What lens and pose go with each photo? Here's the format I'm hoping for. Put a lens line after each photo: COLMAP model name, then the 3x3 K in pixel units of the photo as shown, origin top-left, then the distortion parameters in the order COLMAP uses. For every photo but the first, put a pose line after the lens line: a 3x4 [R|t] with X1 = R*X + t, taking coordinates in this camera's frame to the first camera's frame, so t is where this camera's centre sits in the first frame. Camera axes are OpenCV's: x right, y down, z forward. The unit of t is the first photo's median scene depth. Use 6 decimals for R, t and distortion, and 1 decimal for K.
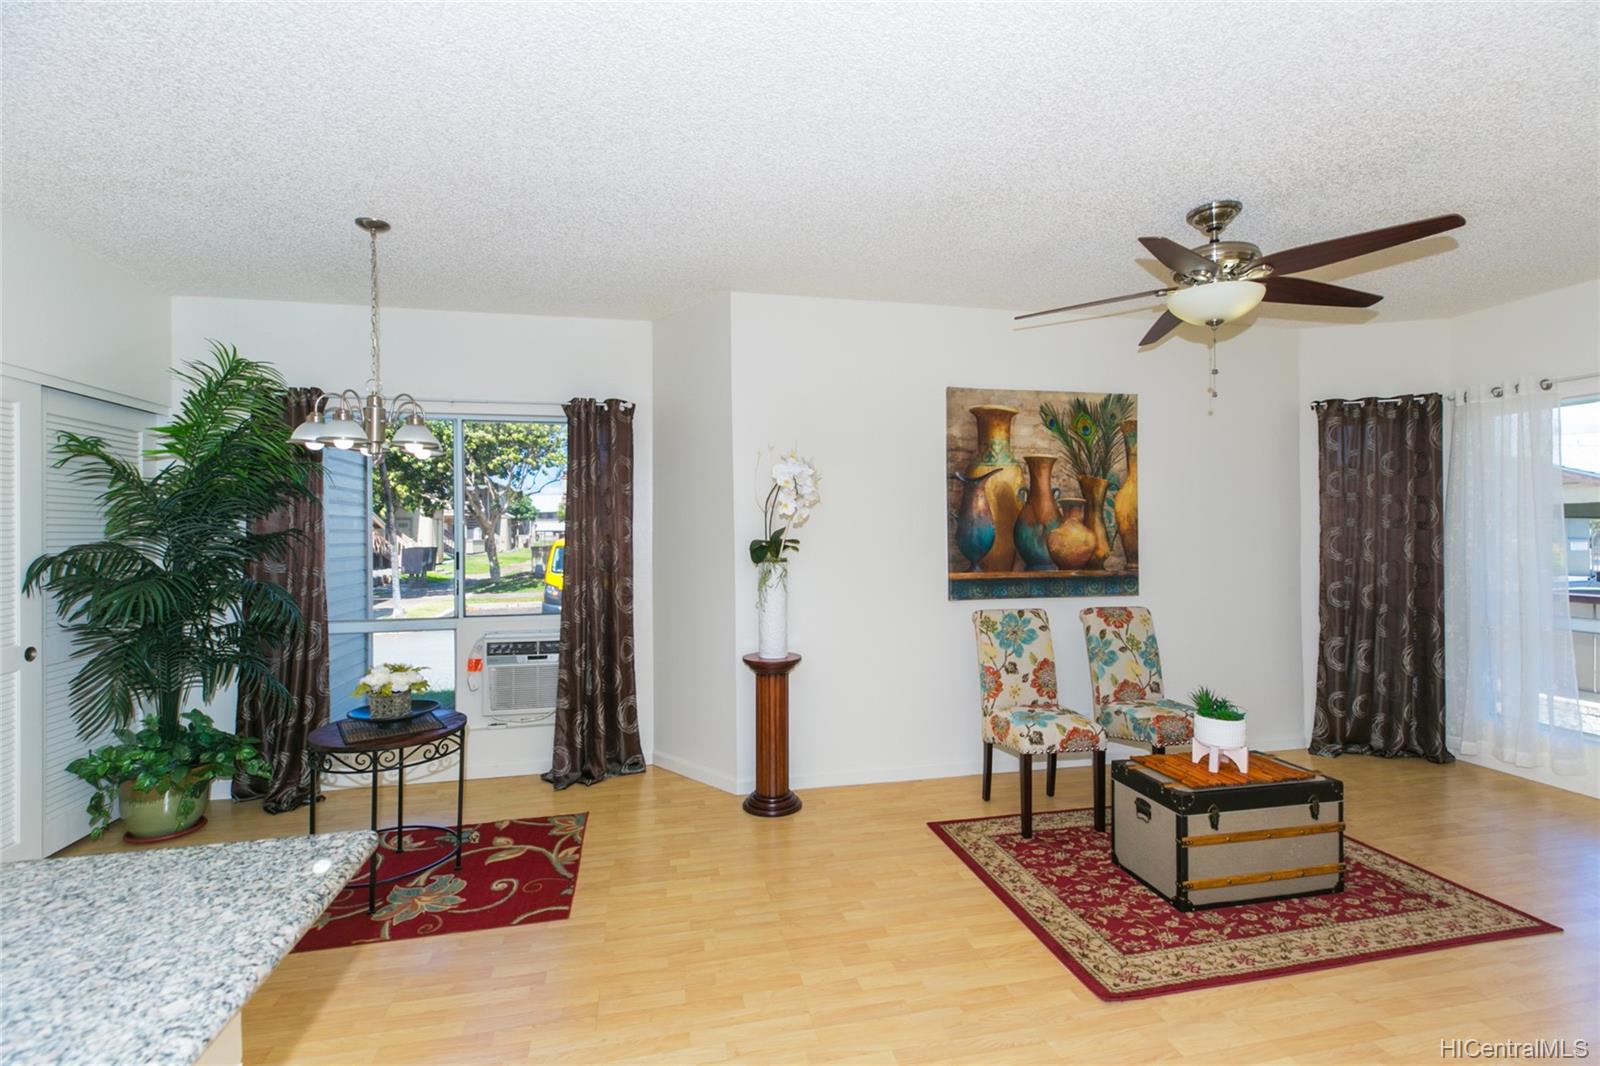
lens RADIAL K [[712.1, 0, 800.7], [0, 712.1, 531.6], [0, 0, 1]] dist [0.019757, -0.013857]
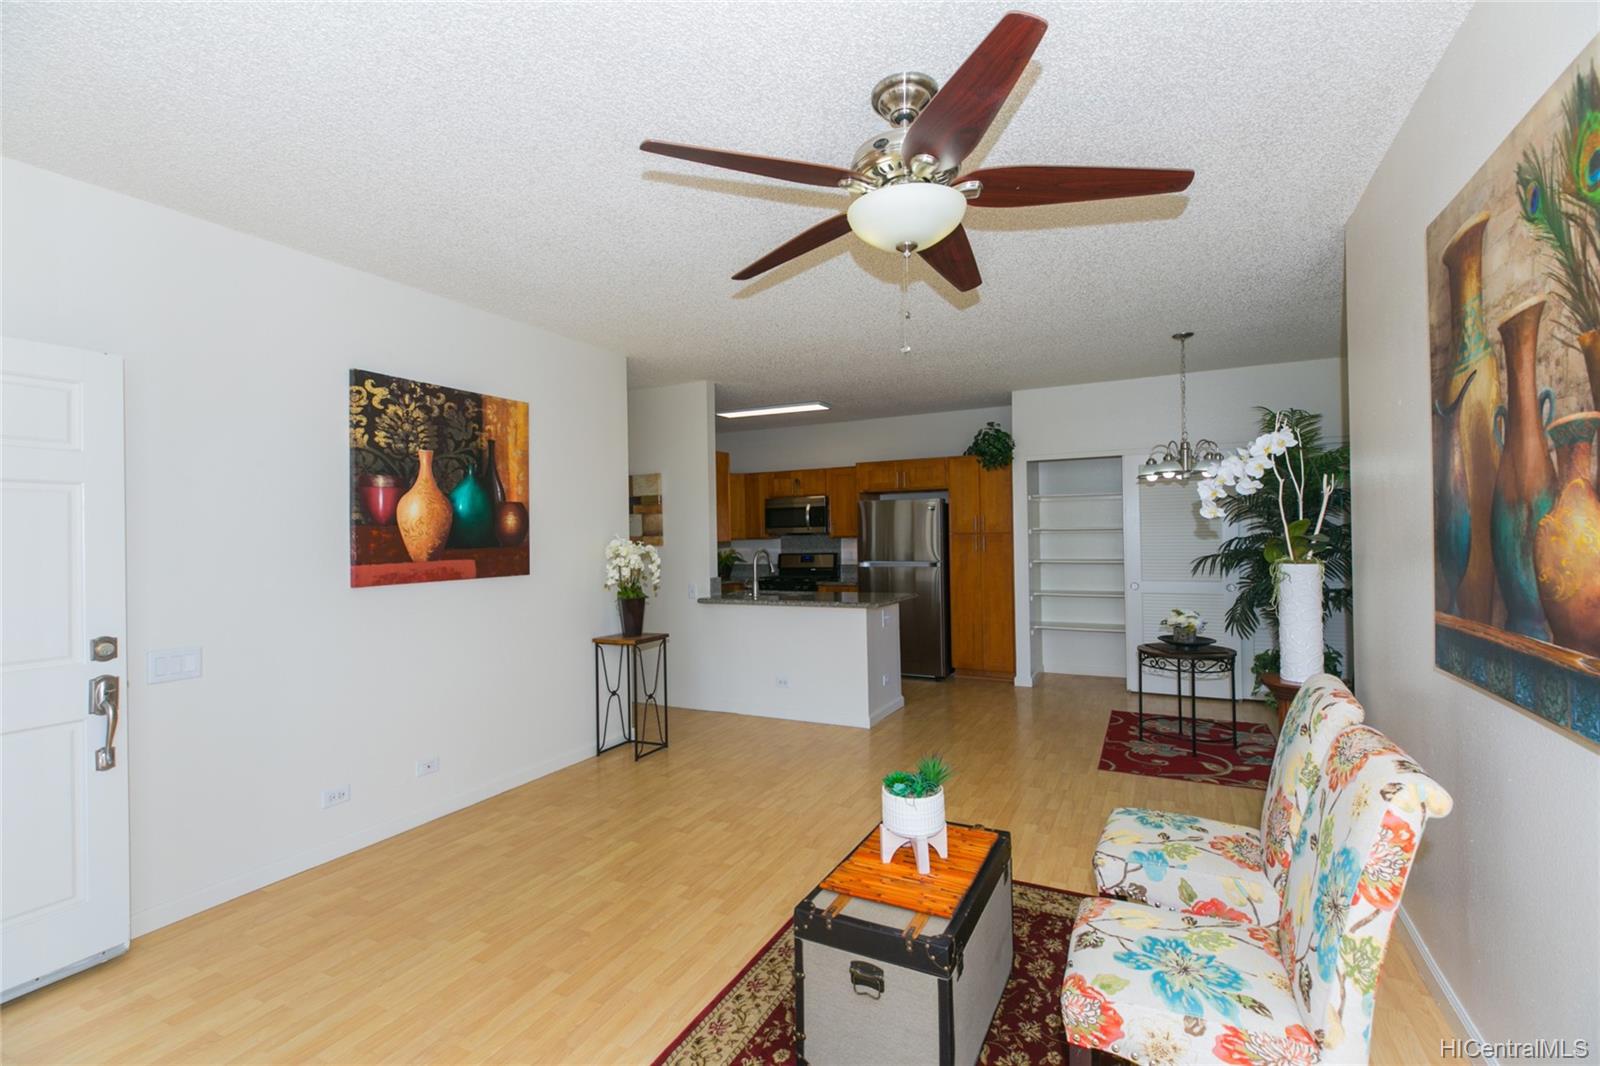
lens RADIAL K [[712.1, 0, 800.7], [0, 712.1, 531.6], [0, 0, 1]] dist [0.019757, -0.013857]
pose [[-0.637151, 0.012030, -0.770645, 0.848691], [0.021822, 0.999759, -0.002436, -0.003337], [0.770430, -0.018369, -0.637260, 0.965045]]
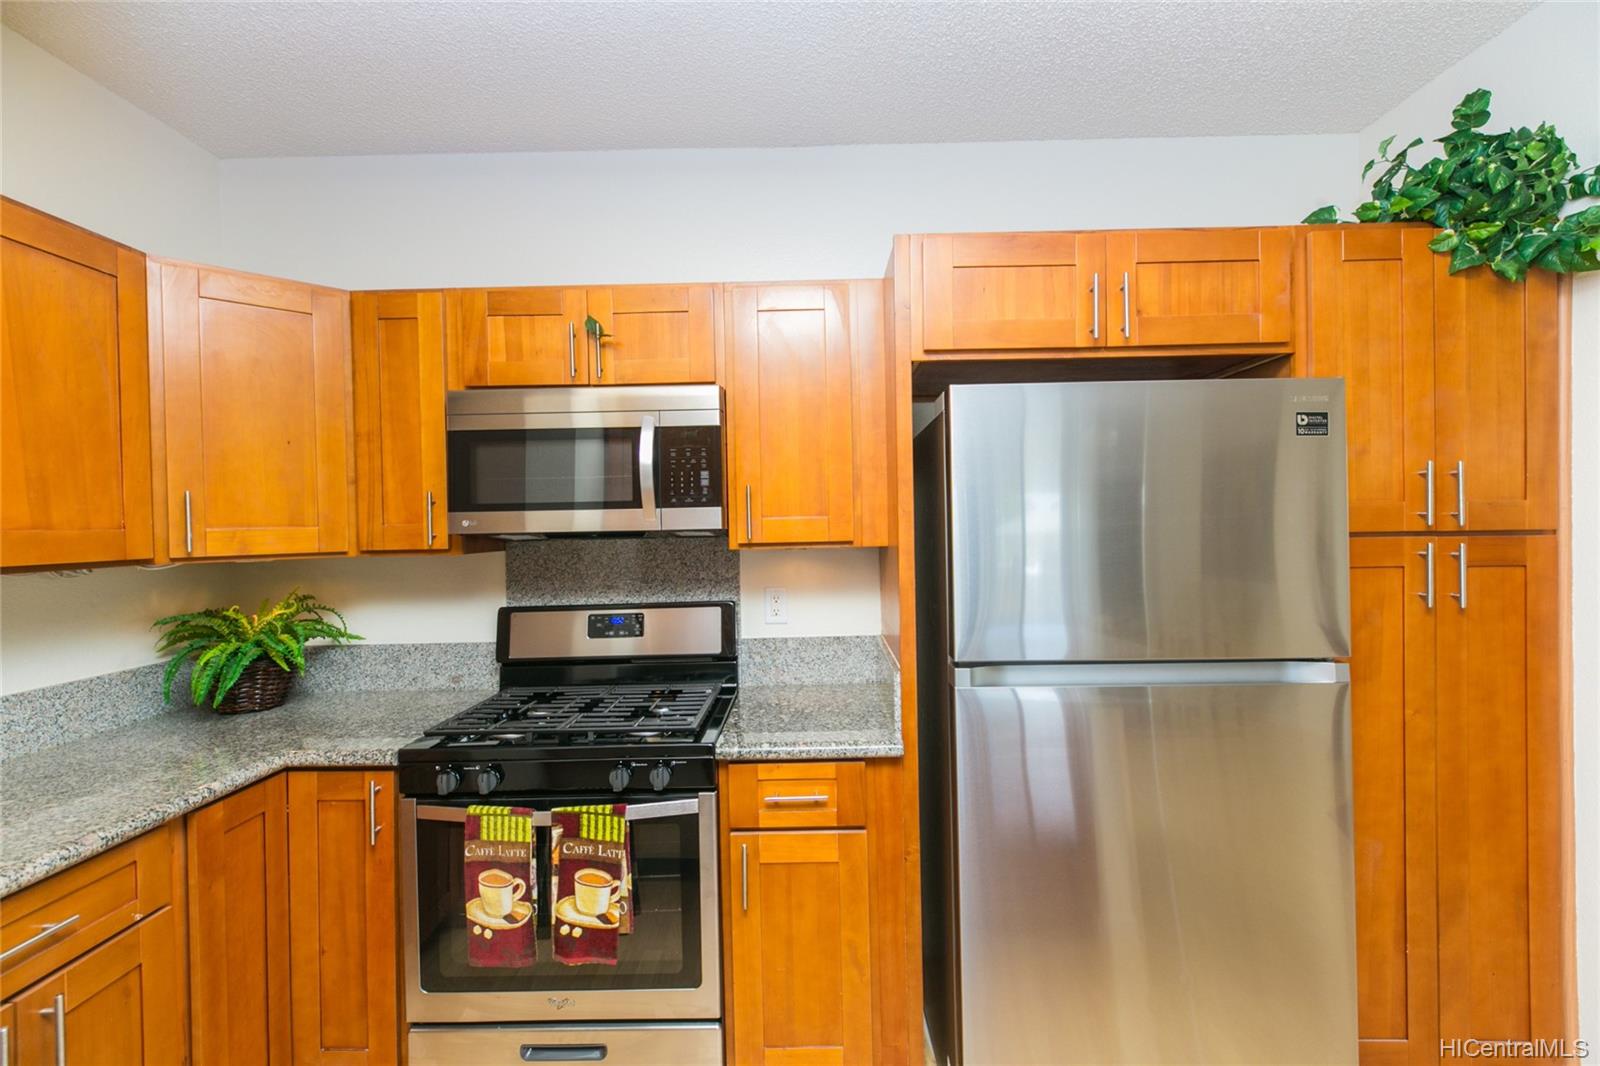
lens RADIAL K [[712.1, 0, 800.7], [0, 712.1, 531.6], [0, 0, 1]] dist [0.019757, -0.013857]
pose [[-0.228018, 0.014701, -0.973546, -0.190988], [0.019760, 0.999750, 0.010469, -0.006488], [0.973456, -0.016850, -0.228252, -0.022645]]
